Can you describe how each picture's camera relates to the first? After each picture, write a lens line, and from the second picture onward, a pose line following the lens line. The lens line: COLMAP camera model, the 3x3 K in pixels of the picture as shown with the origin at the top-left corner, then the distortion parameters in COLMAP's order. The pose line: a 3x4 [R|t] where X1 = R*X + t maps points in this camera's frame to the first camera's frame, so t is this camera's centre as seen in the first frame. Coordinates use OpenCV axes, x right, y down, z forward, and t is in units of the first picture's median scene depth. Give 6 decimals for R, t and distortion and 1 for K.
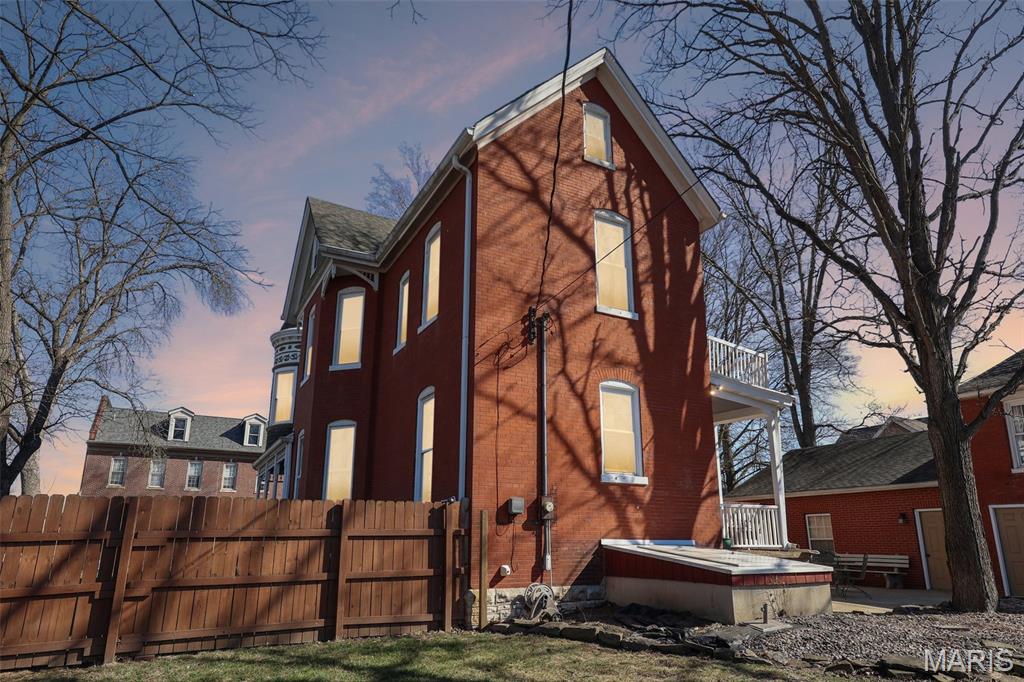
lens RADIAL K [[604.6, 0, 518.0], [0, 604.6, 403.8], [0, 0, 1]] dist [0.022149, 0.002995]
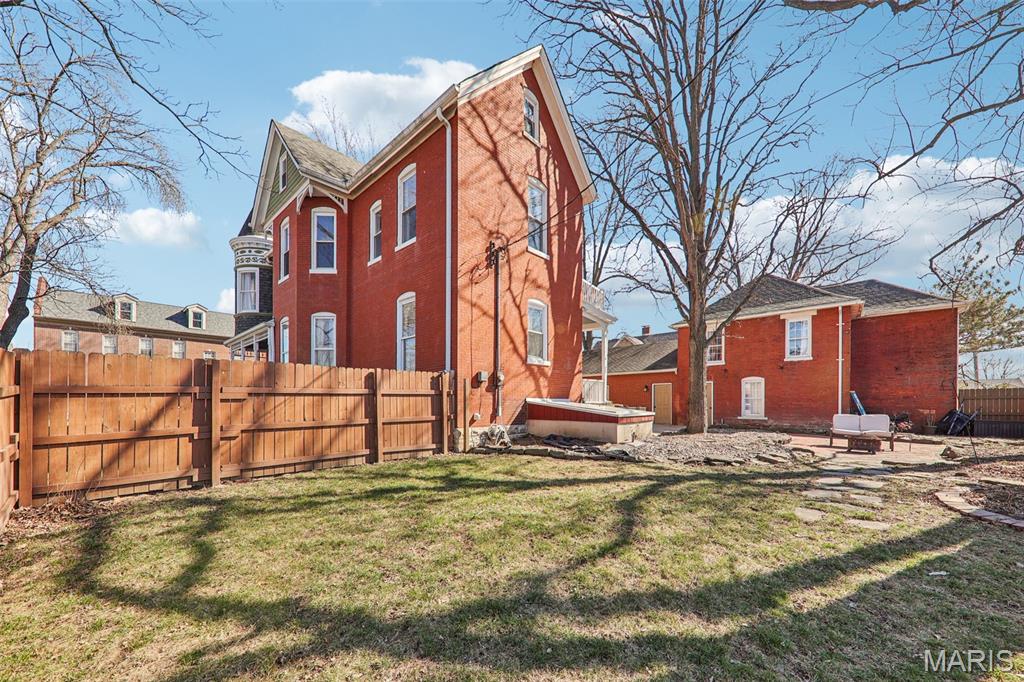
lens RADIAL K [[367.9, 0, 510.7], [0, 367.9, 403.4], [0, 0, 1]] dist [0.009591, -0.000075]
pose [[0.952356, 0.001461, 0.304987, -0.201138], [-0.070919, 0.973639, 0.216791, 0.024281], [-0.296630, -0.228091, 0.927354, 0.079939]]
